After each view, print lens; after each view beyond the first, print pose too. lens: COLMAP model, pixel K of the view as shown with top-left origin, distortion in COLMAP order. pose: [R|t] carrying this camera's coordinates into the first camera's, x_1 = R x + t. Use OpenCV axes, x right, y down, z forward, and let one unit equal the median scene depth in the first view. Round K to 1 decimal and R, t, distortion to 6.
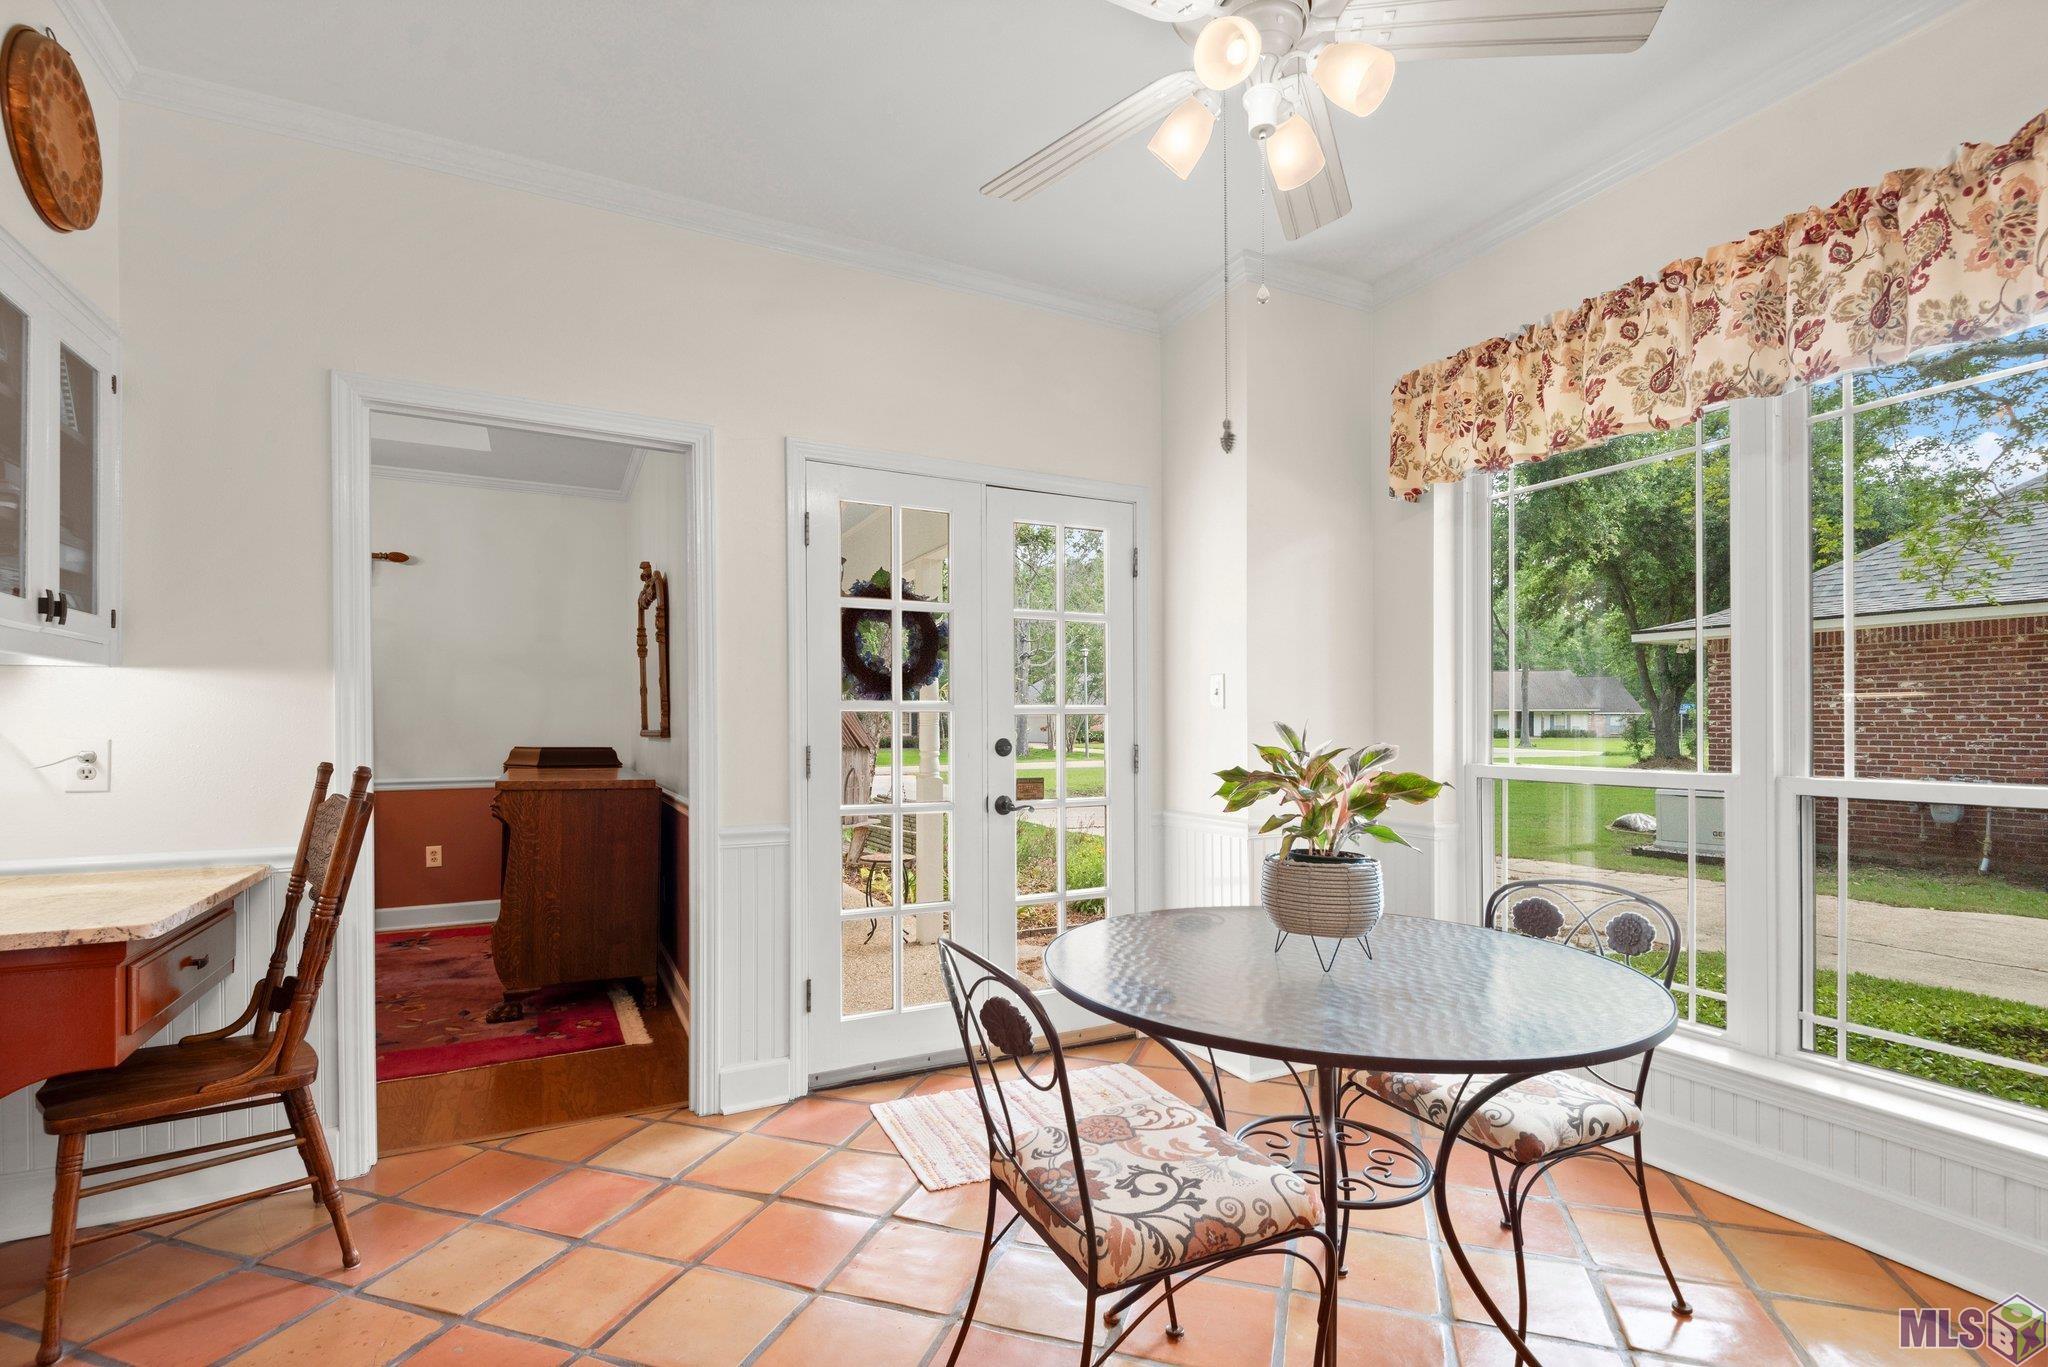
lens RADIAL K [[964.0, 0, 1026.0], [0, 964.0, 730.5], [0, 0, 1]] dist [0.016705, -0.012411]
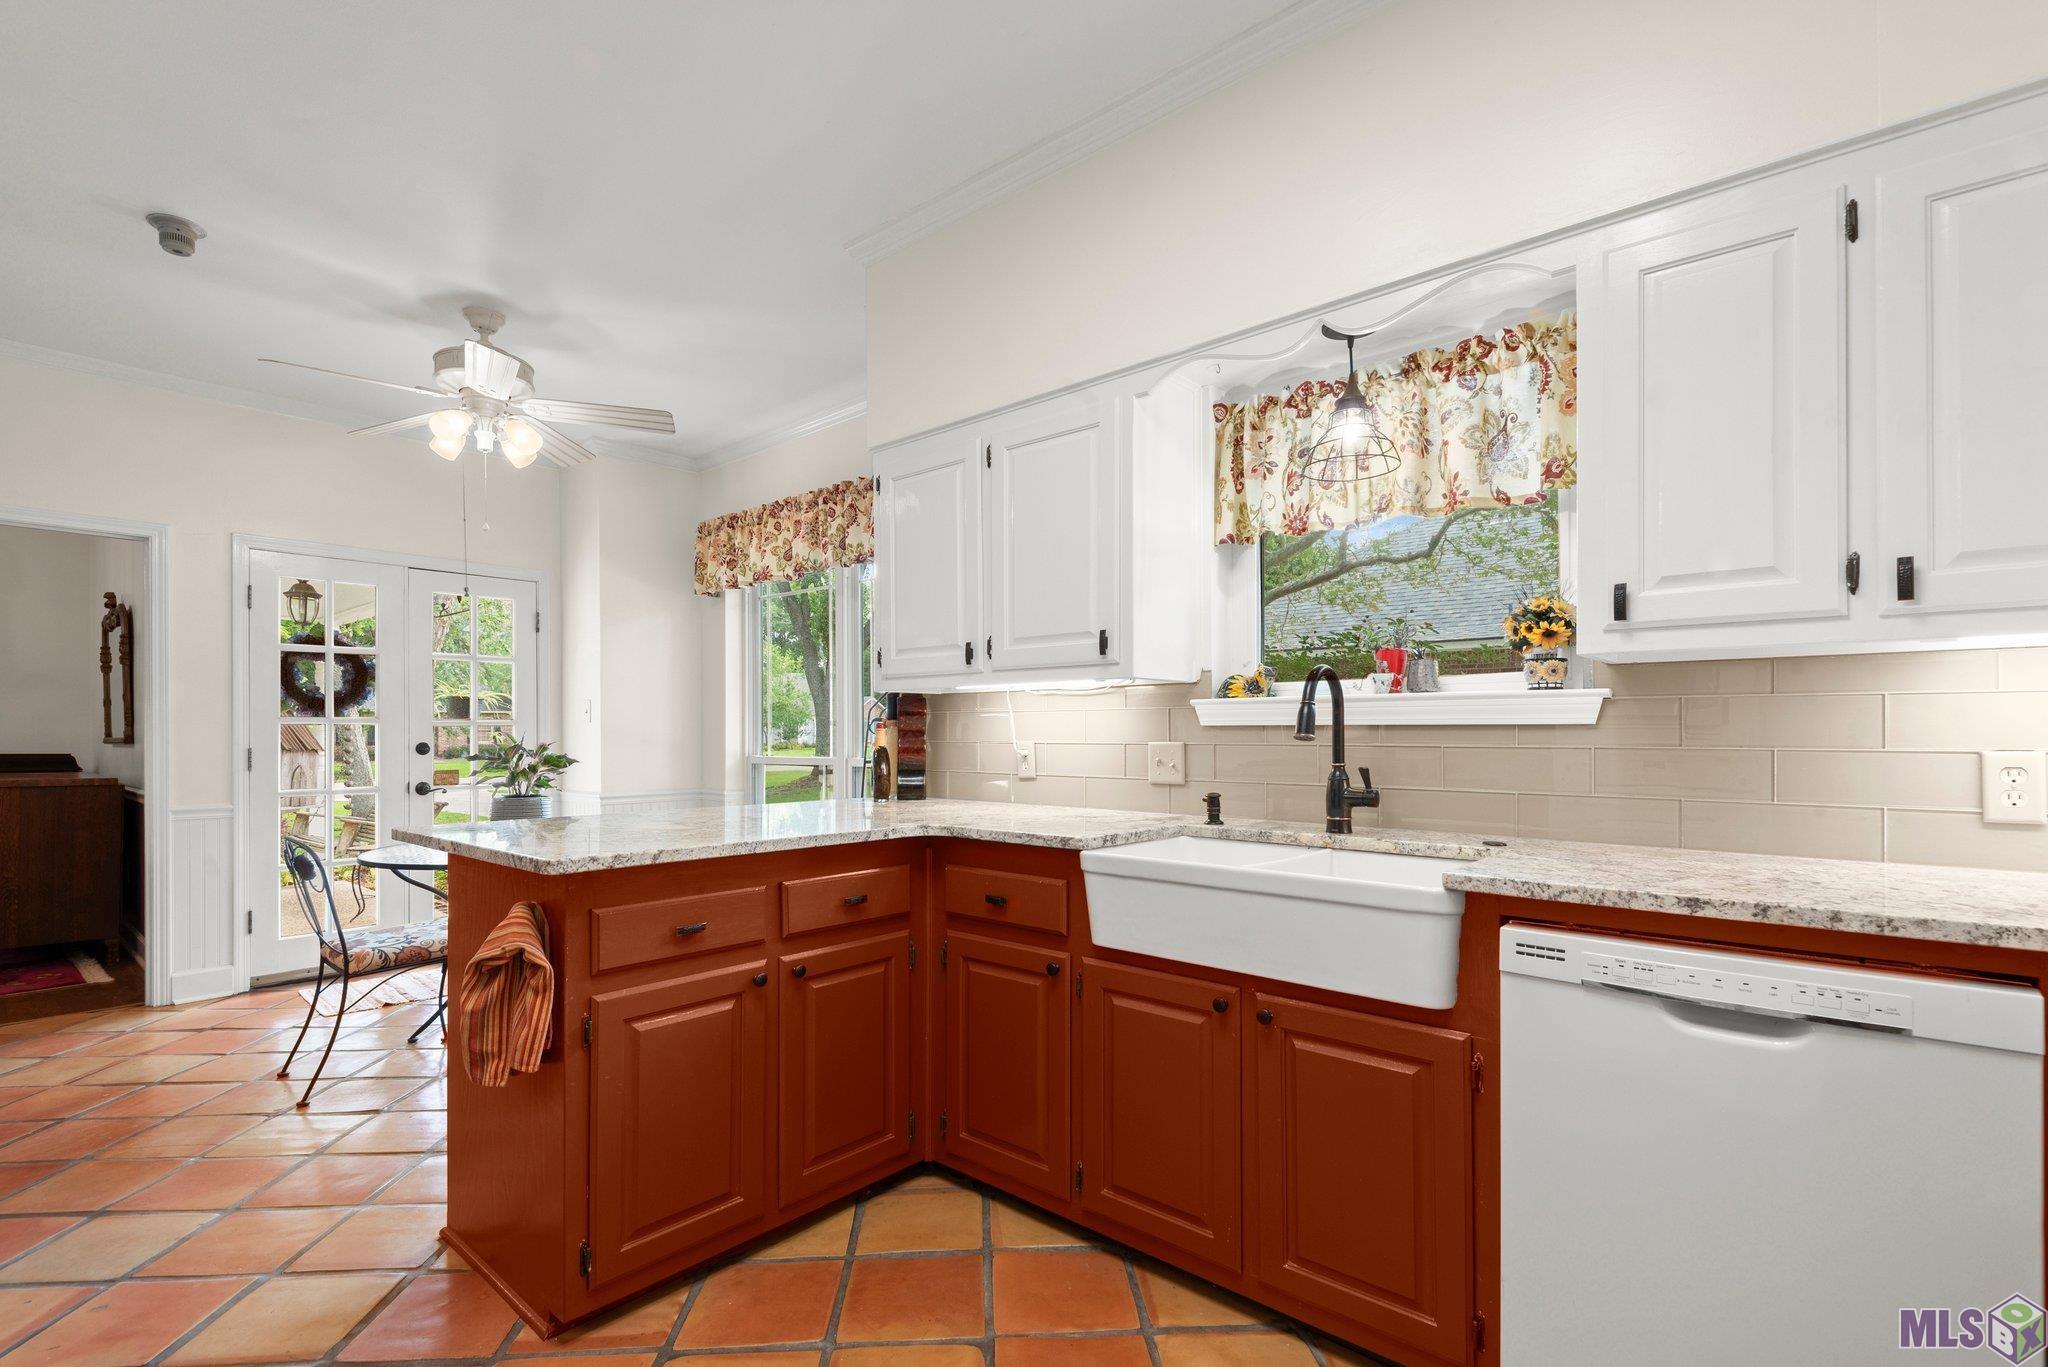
lens RADIAL K [[952.3, 0, 1045.4], [0, 952.3, 730.4], [0, 0, 1]] dist [0.002972, -0.006494]
pose [[0.922291, 0.001297, 0.386493, 0.302157], [0.001789, 0.999969, -0.007627, 0.002482], [-0.386491, 0.007726, 0.922261, -0.723000]]
